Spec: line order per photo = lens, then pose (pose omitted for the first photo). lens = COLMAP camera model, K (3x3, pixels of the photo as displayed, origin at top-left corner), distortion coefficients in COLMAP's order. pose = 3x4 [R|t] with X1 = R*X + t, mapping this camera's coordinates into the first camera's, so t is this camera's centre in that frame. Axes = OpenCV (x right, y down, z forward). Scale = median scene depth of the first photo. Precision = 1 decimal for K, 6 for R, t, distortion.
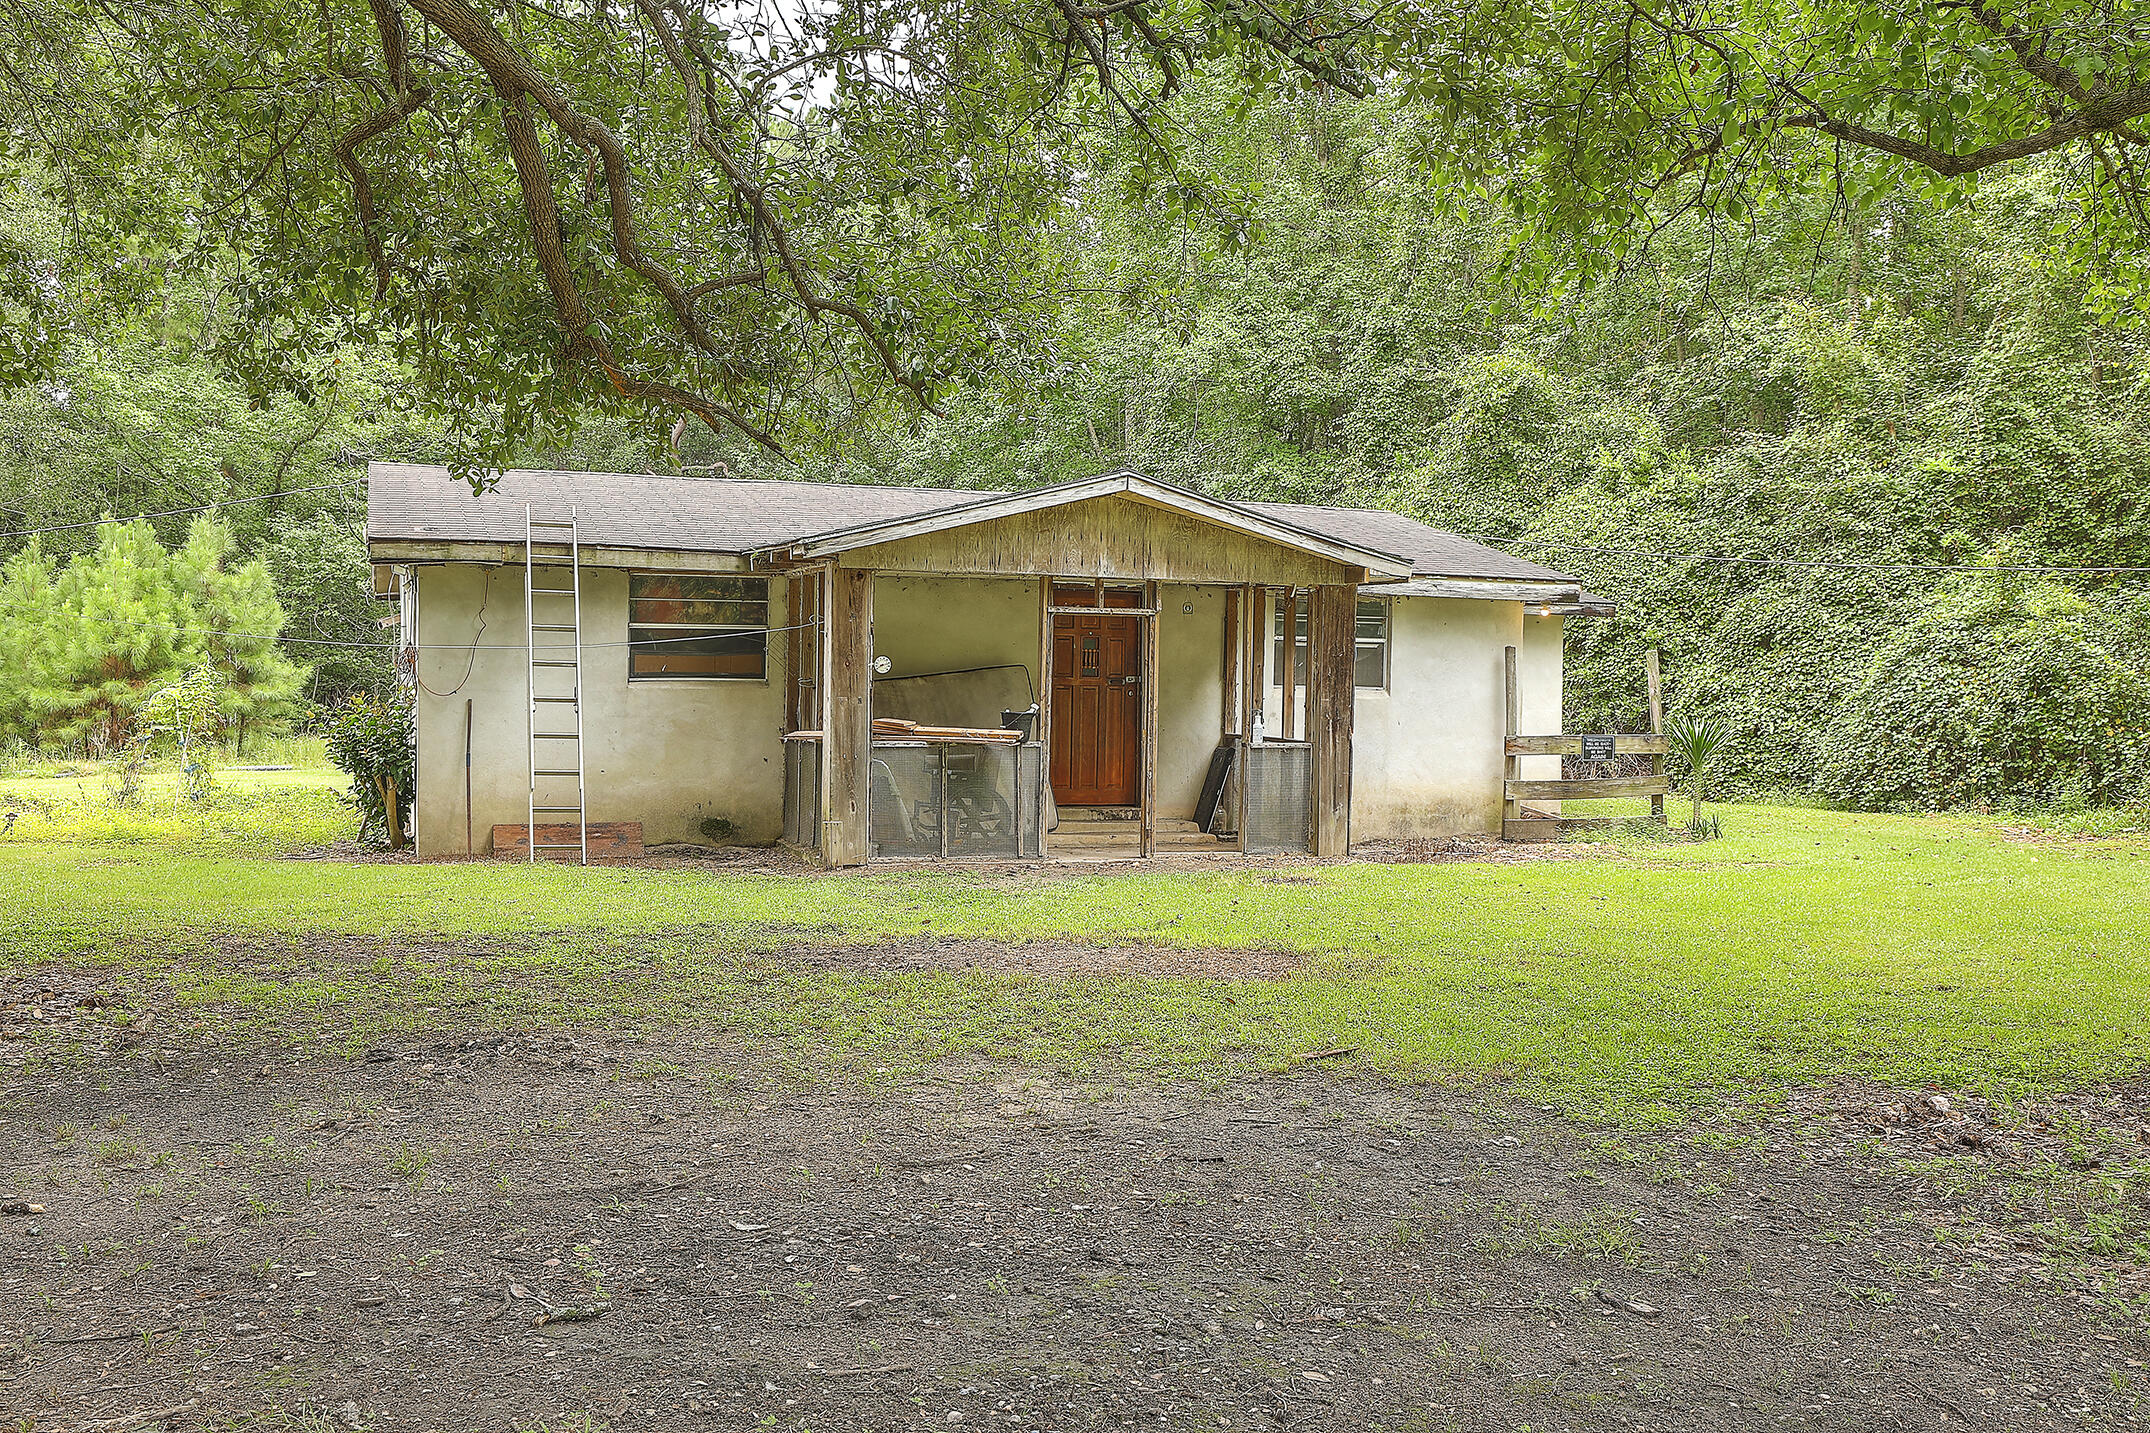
lens RADIAL K [[2136.1, 0, 1075.0], [0, 2136.1, 716.5], [0, 0, 1]] dist [-0.001325, 0.001767]
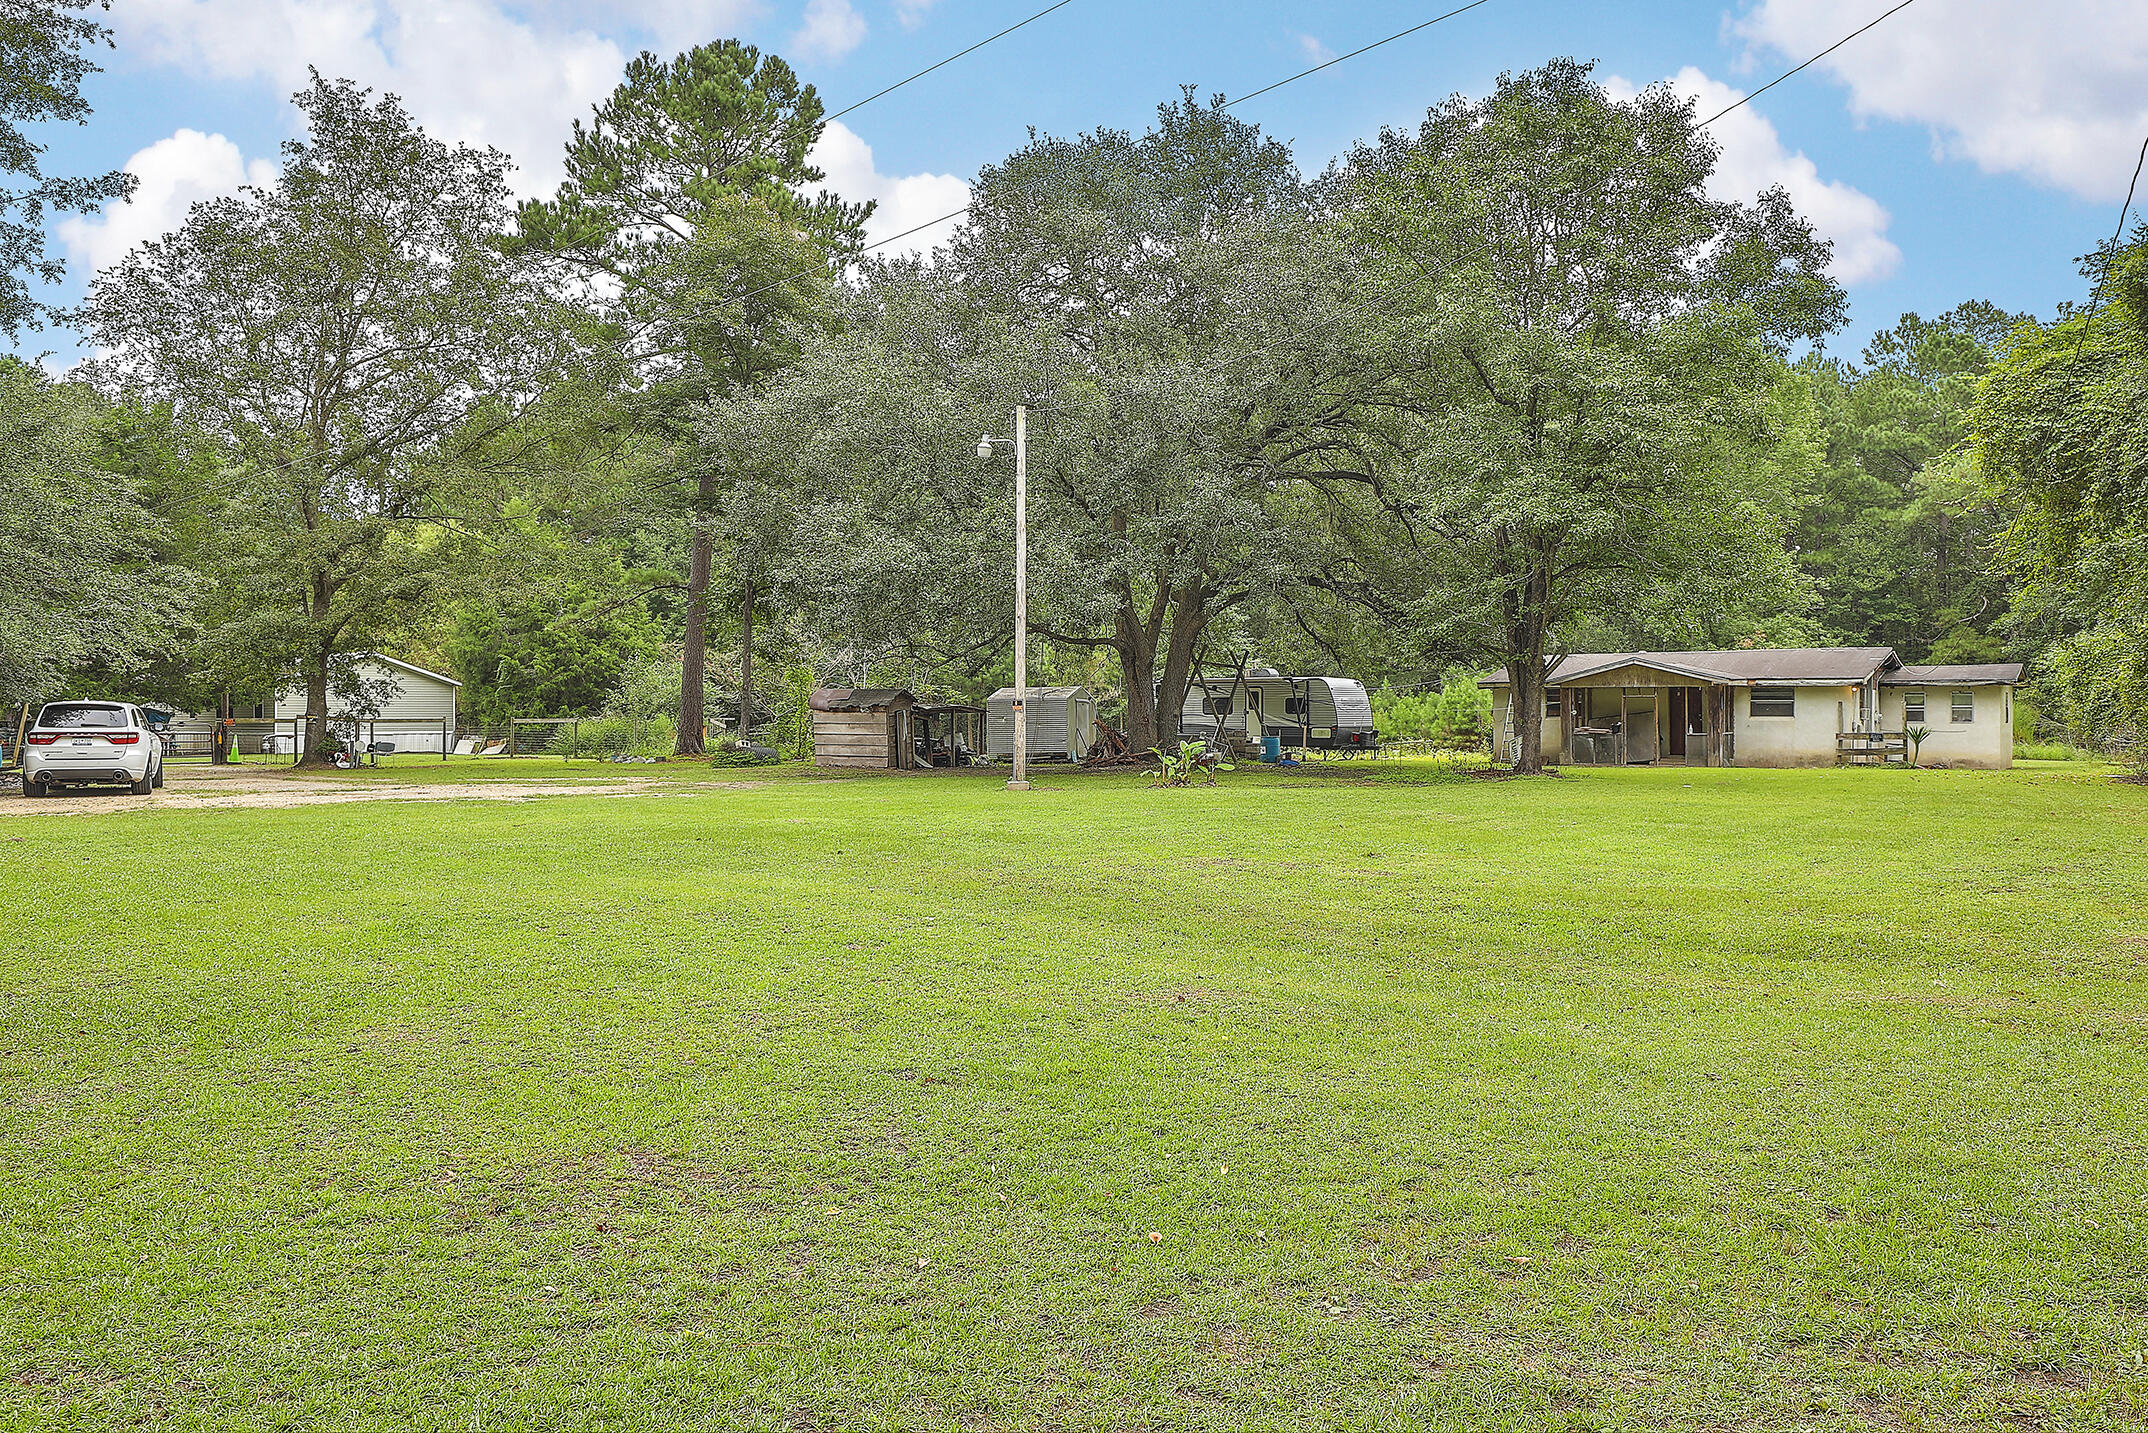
lens RADIAL K [[1554.0, 0, 1074.0], [0, 1554.0, 716.5], [0, 0, 1]] dist [0.003008, 0.000901]
pose [[0.571049, -0.016865, -0.820743, 1.335136], [-0.004731, 0.999705, -0.023833, 0.042293], [0.820902, 0.017493, 0.570800, -1.043259]]
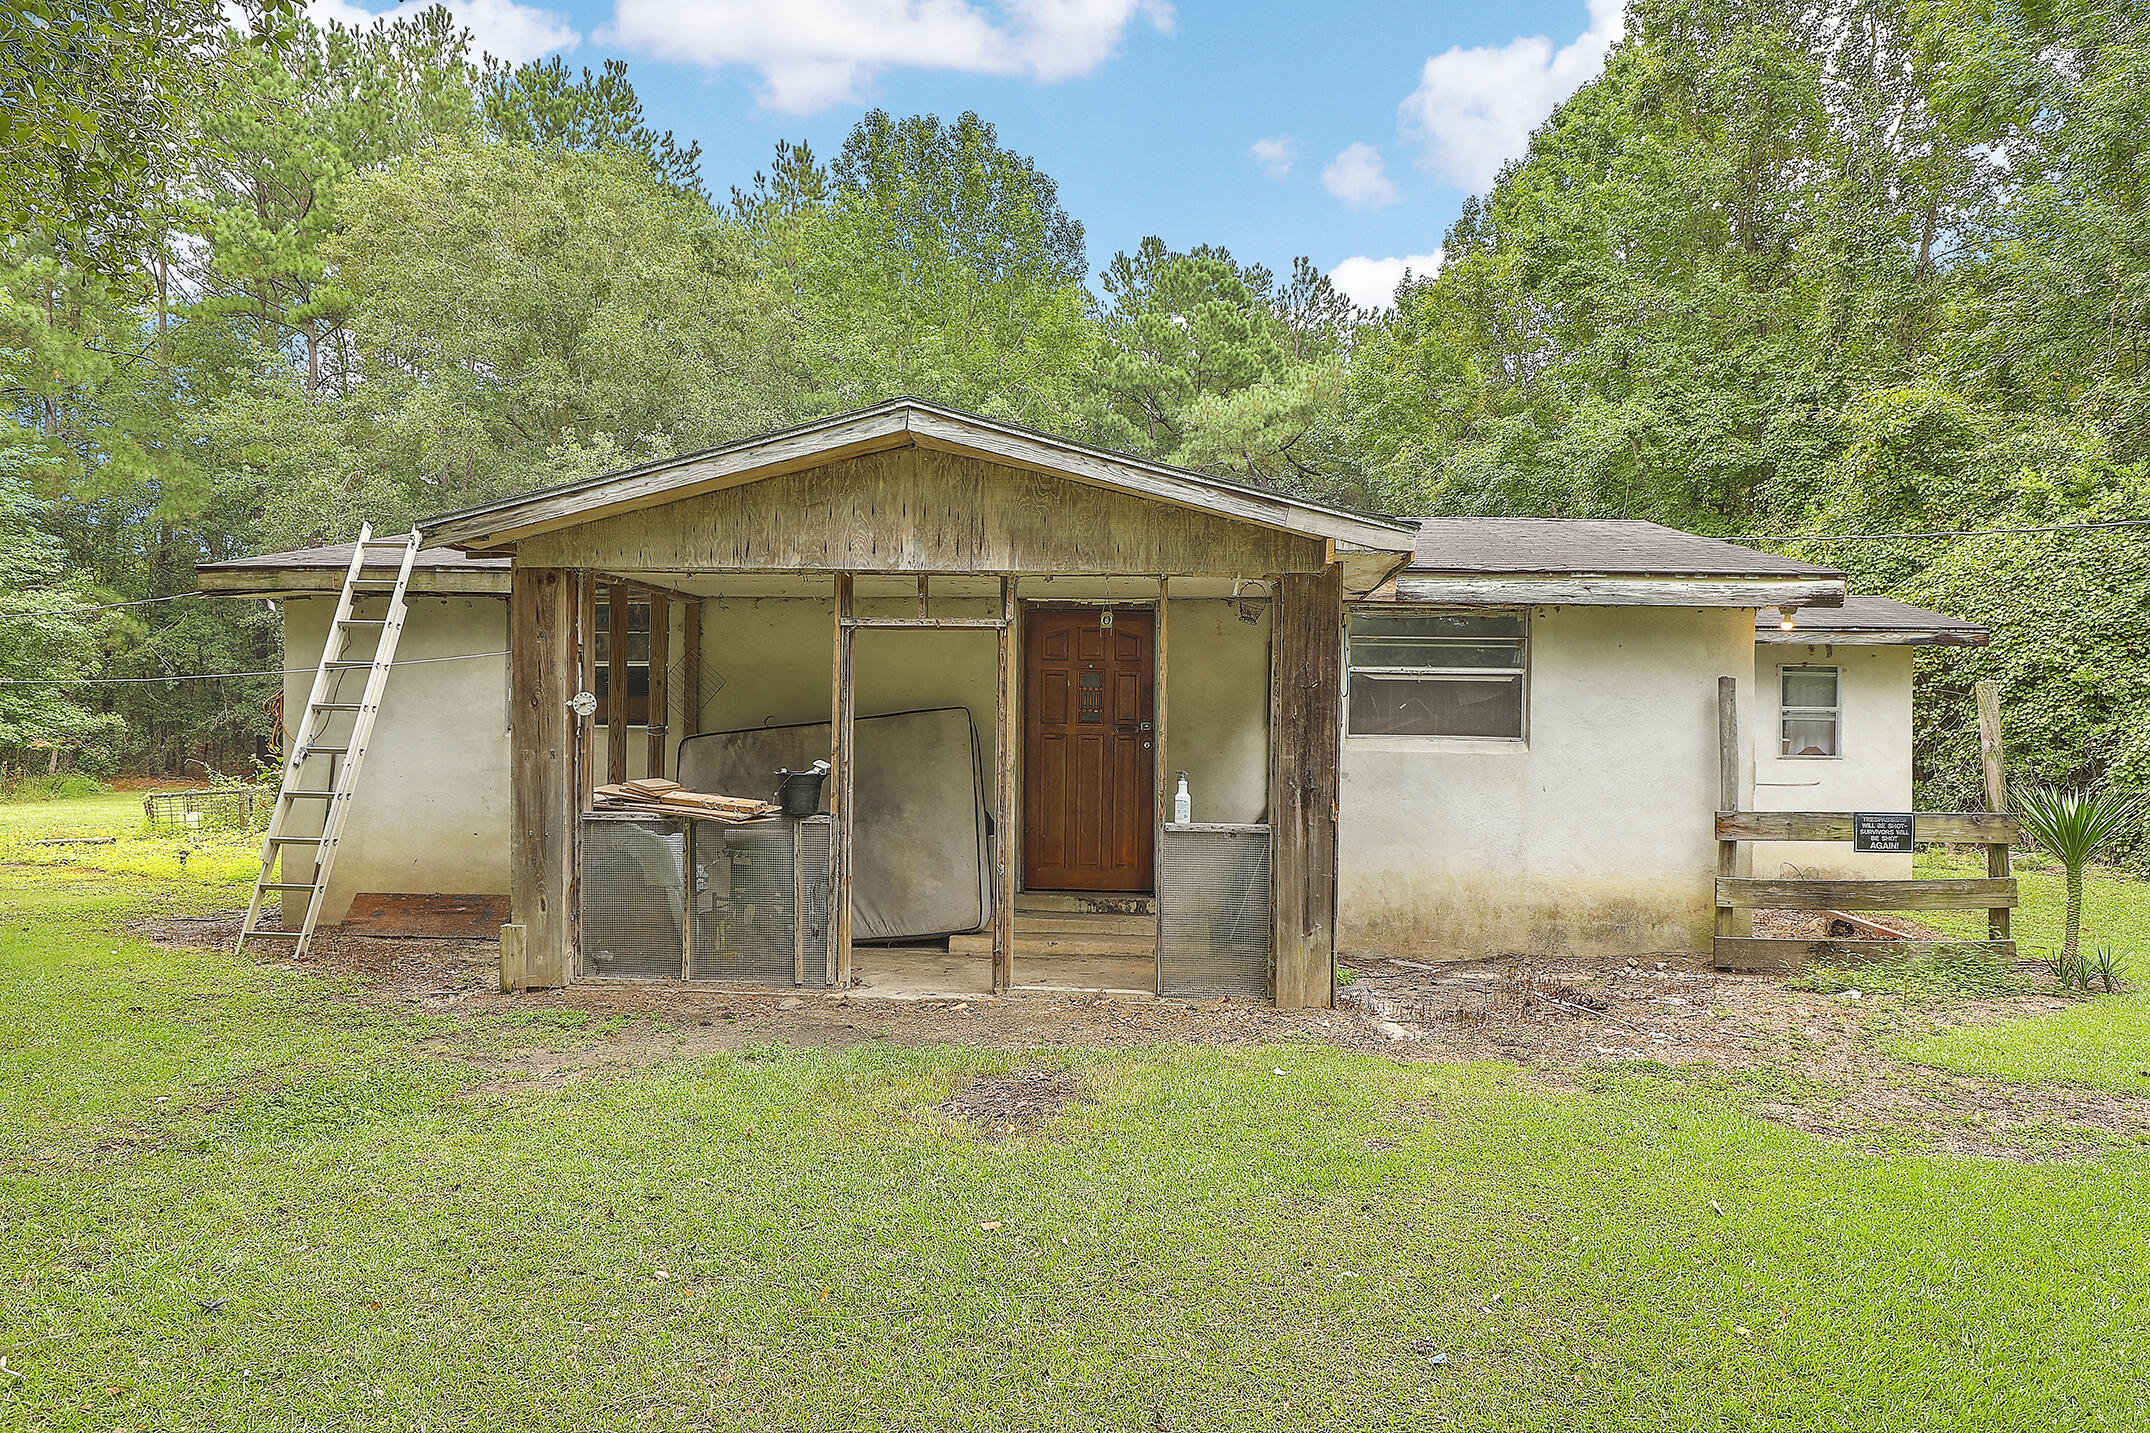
lens RADIAL K [[1354.0, 0, 1075.0], [0, 1354.0, 716.5], [0, 0, 1]] dist [0.002585, -0.004060]
pose [[0.909965, -0.004731, -0.414659, 0.194073], [-0.007585, 0.999578, -0.028049, -0.006978], [0.414616, 0.028669, 0.909545, 0.528556]]
